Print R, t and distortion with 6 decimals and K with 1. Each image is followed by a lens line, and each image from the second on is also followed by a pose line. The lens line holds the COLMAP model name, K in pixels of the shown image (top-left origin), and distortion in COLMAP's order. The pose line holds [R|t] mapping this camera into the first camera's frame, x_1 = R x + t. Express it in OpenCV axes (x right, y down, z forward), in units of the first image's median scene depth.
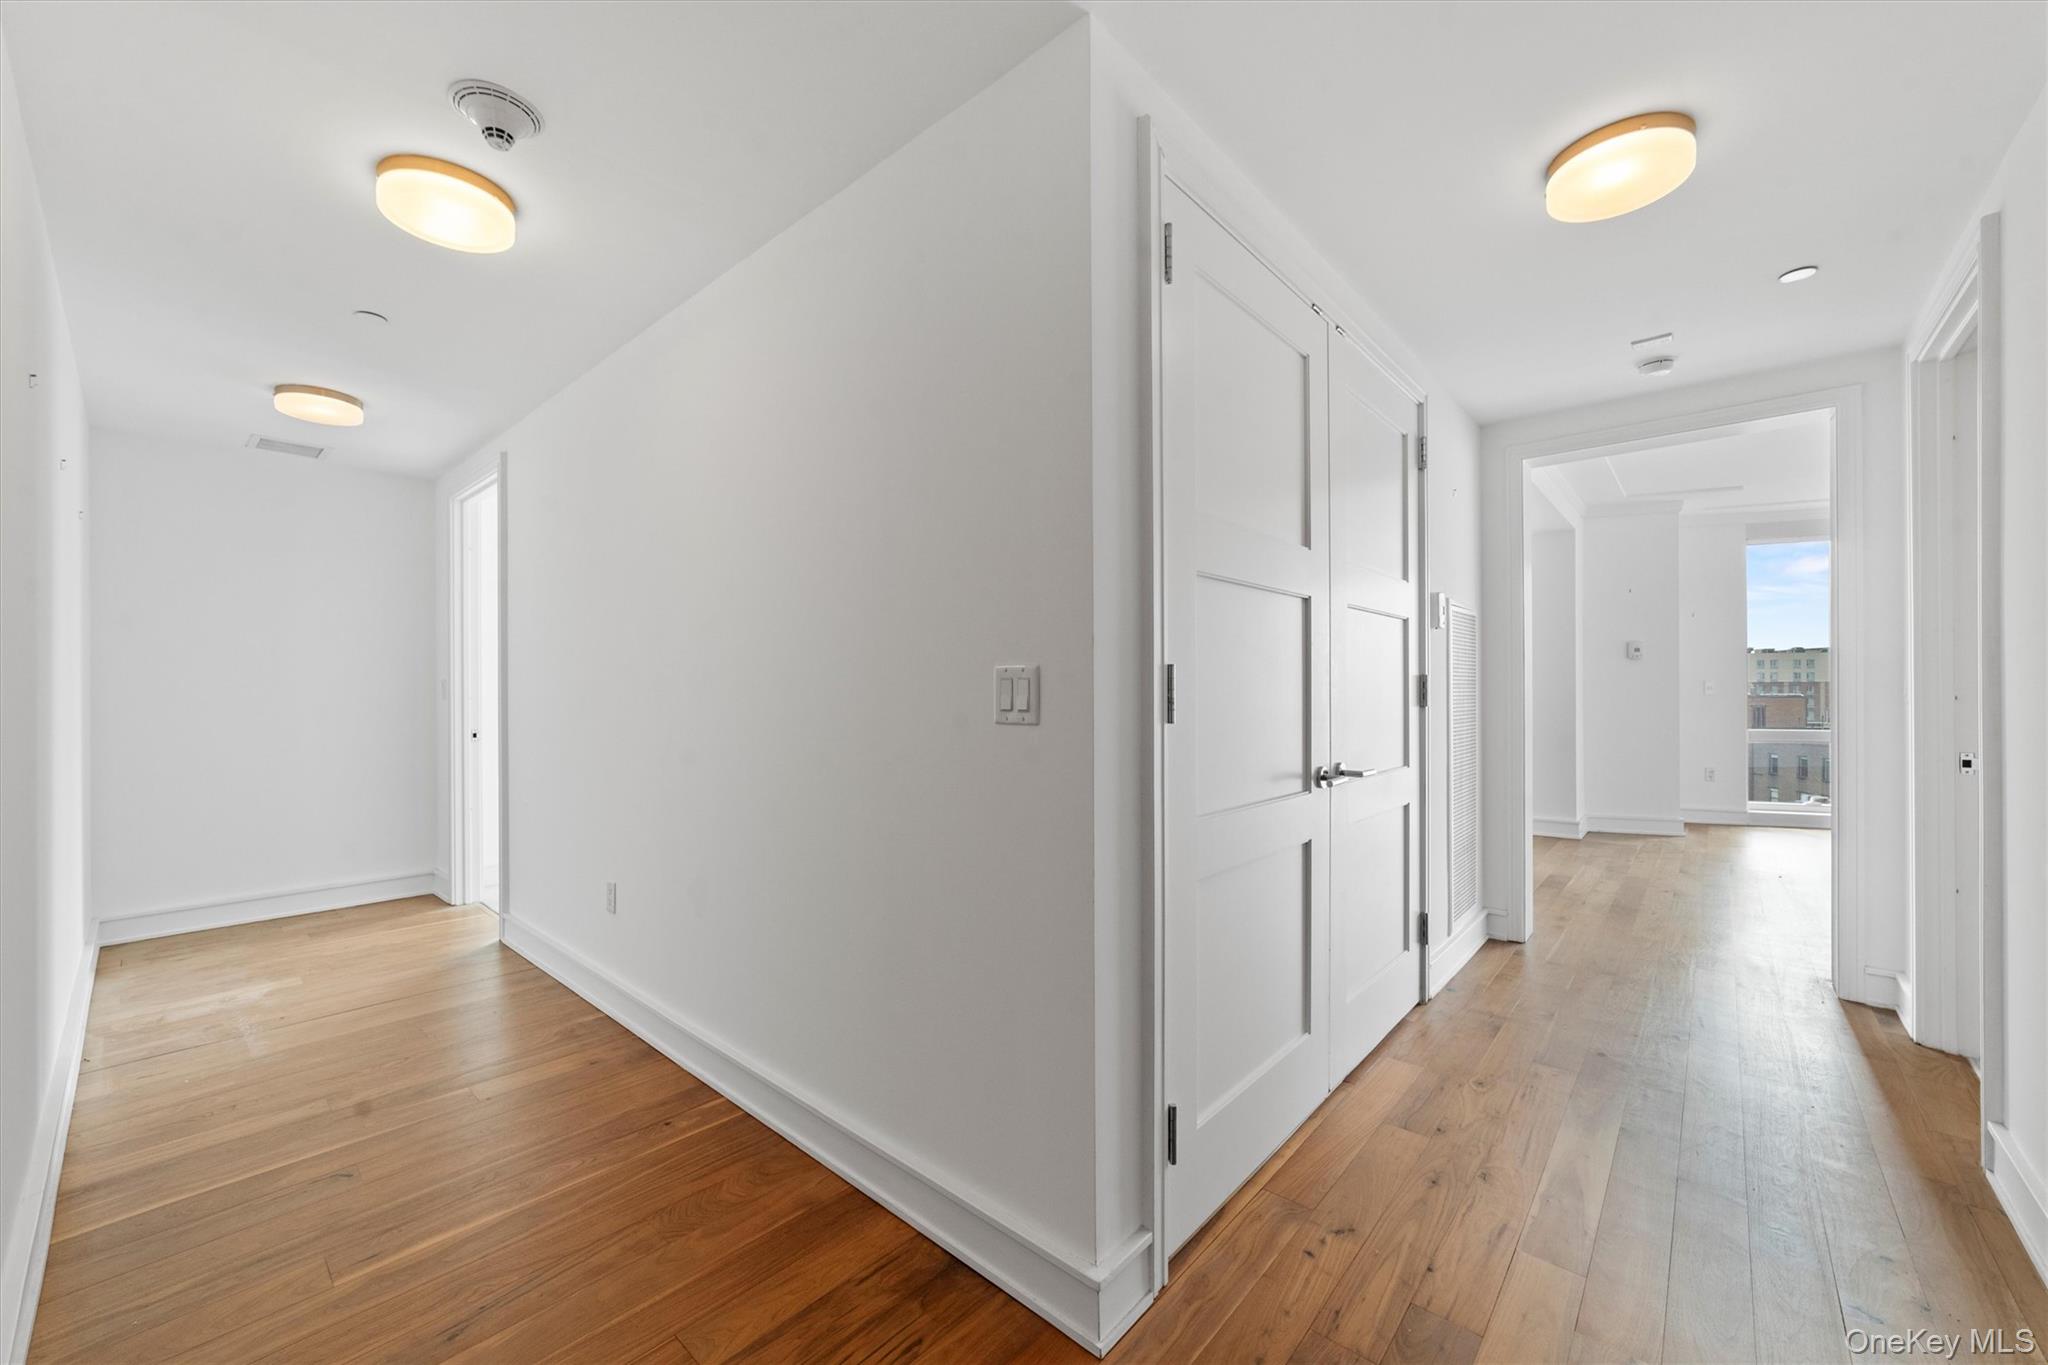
lens RADIAL K [[823.0, 0, 1019.6], [0, 823.0, 690.0], [0, 0, 1]] dist [-0.009754, -0.000099]
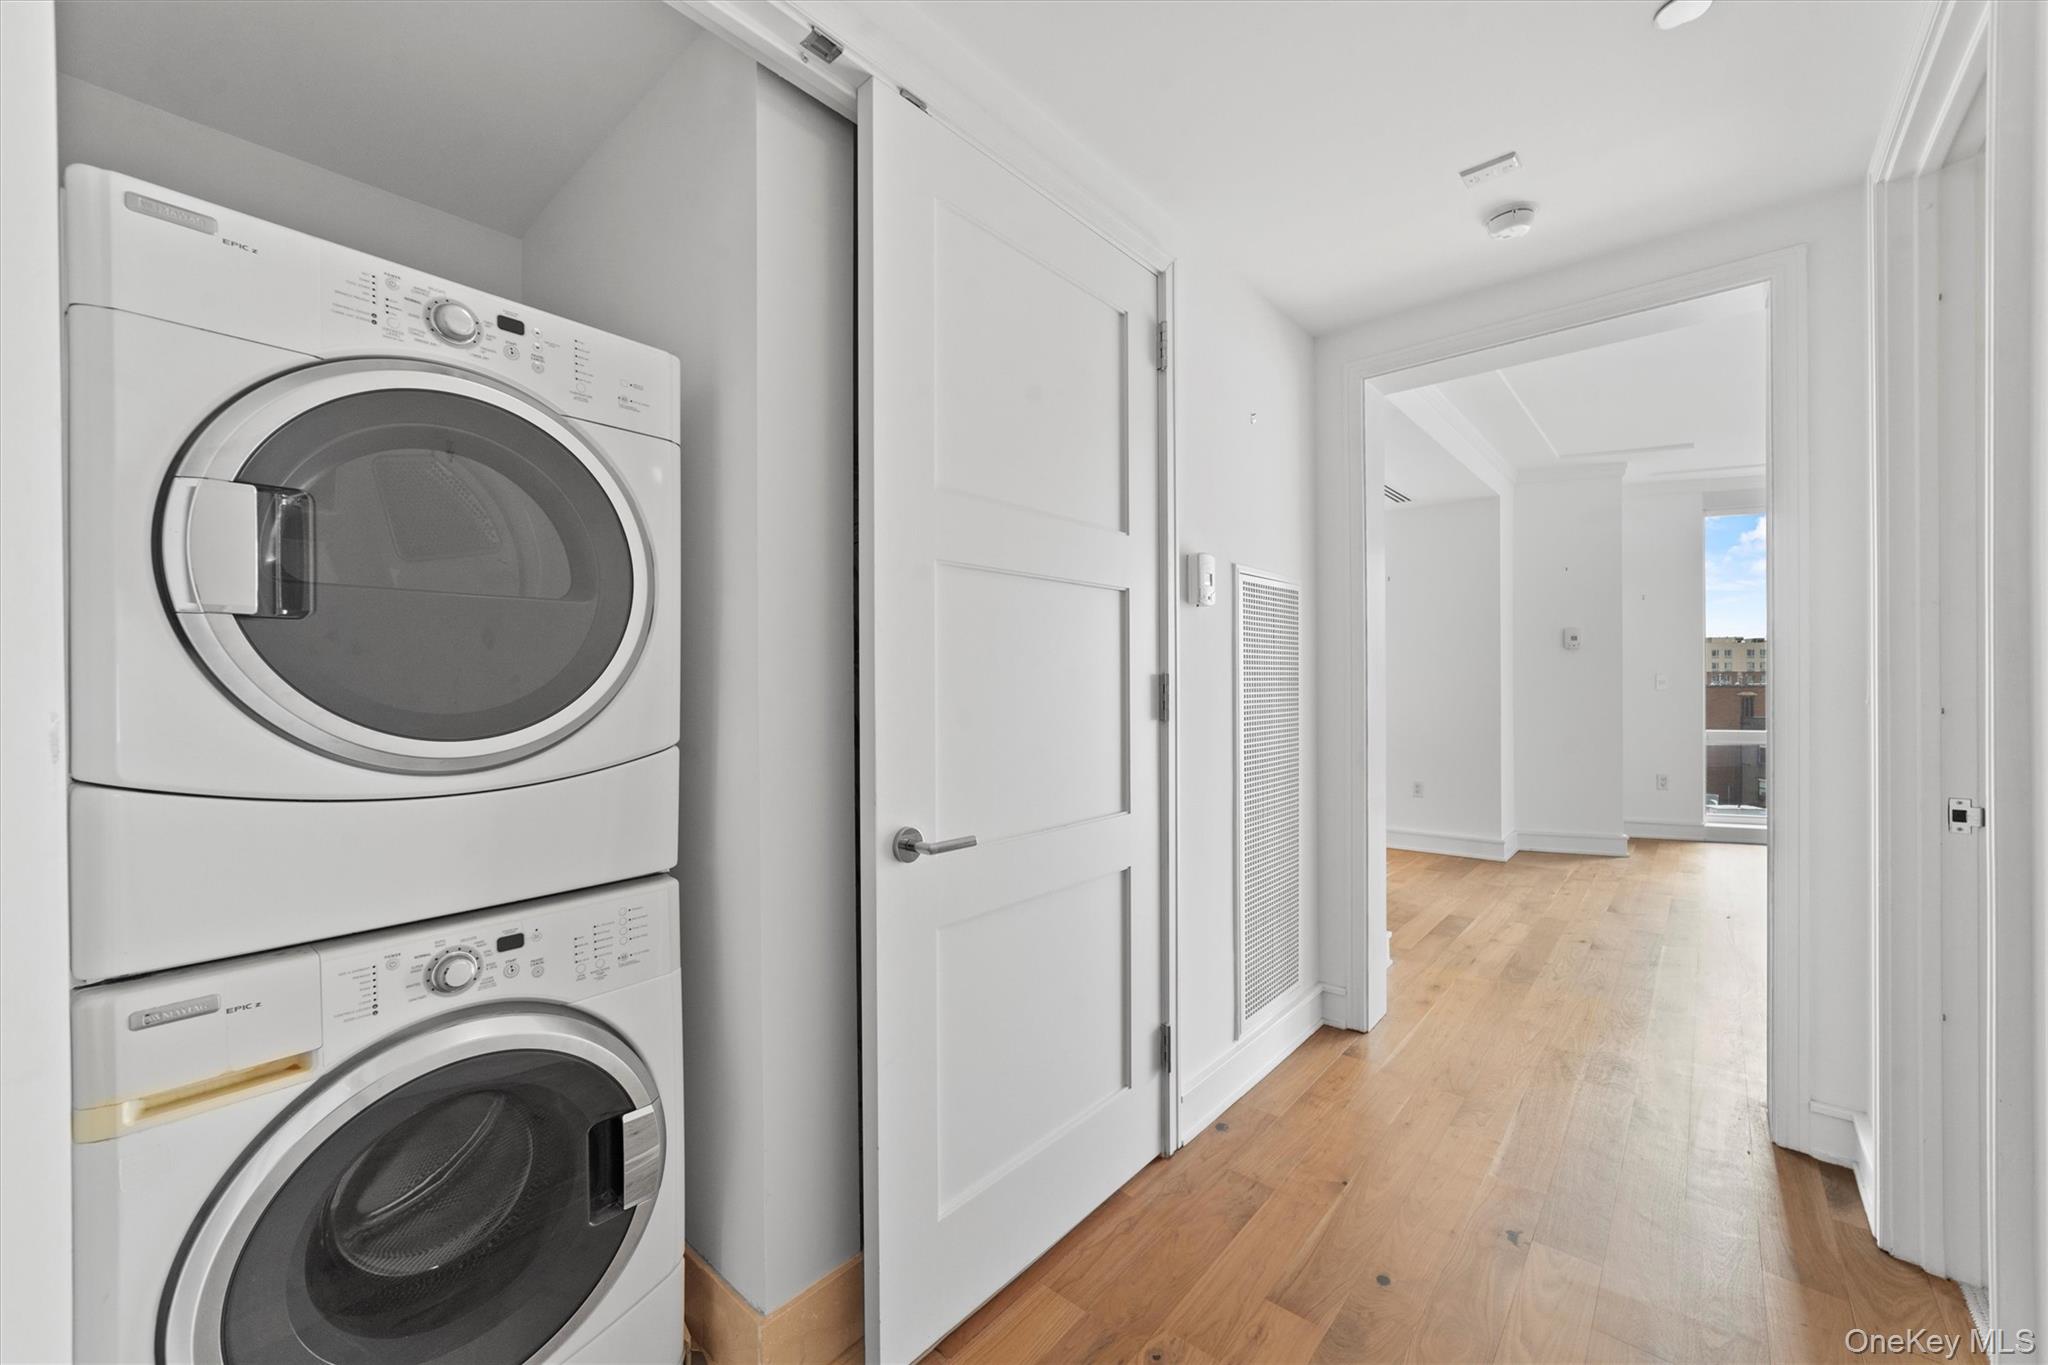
lens RADIAL K [[836.0, 0, 1024.0], [0, 836.0, 682.5], [0, 0, 1]] dist [-0.007724, 0.000563]
pose [[0.999814, -0.001373, 0.019219, 0.333265], [0.001324, 0.999996, 0.002533, -0.011653], [-0.019222, -0.002507, 0.999812, 0.288678]]
